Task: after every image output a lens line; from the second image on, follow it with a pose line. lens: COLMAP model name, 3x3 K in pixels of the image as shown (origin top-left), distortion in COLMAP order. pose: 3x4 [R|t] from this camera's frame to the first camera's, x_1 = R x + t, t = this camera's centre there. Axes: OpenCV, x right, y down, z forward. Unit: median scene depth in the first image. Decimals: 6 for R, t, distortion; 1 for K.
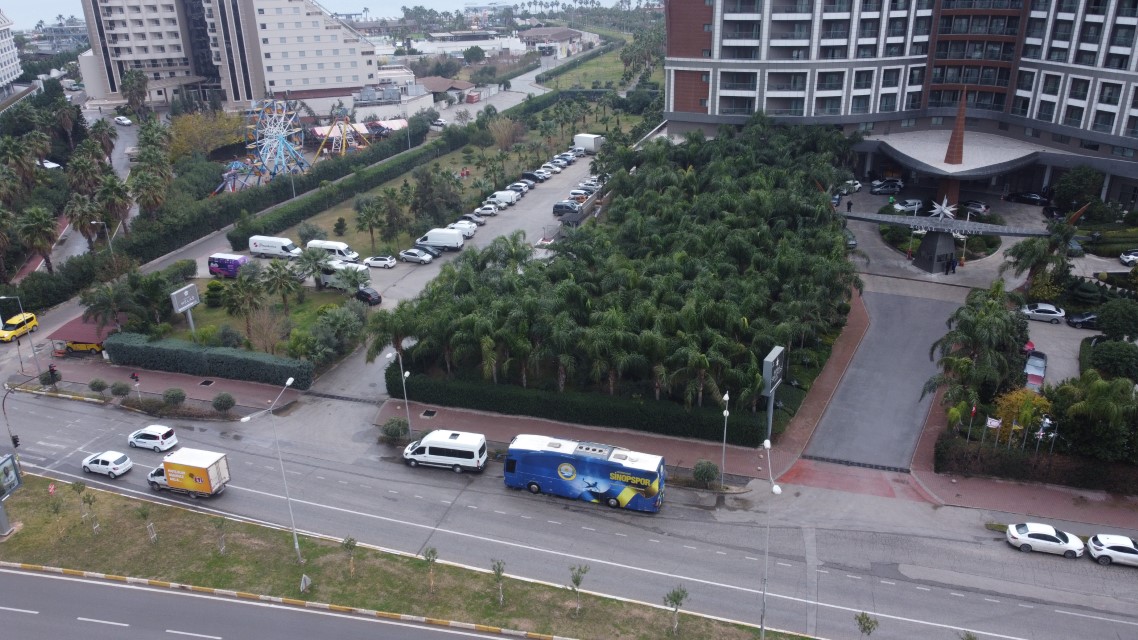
lens RADIAL K [[858.3, 0, 572.8], [0, 858.3, 324.6], [0, 0, 1]] dist [0.001056, -0.007177]
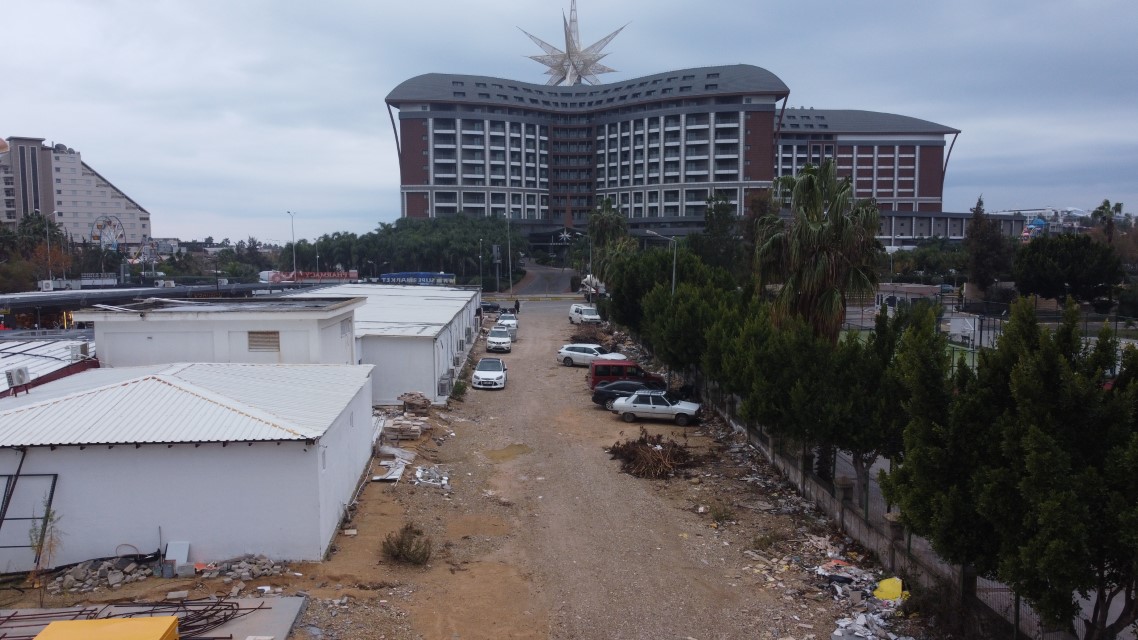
lens RADIAL K [[858.3, 0, 572.8], [0, 858.3, 324.6], [0, 0, 1]] dist [0.001056, -0.007177]
pose [[0.925439, -0.023072, 0.378193, -0.220678], [0.138626, 0.949557, -0.281290, 0.463672], [-0.352626, 0.312744, 0.881956, -0.499923]]
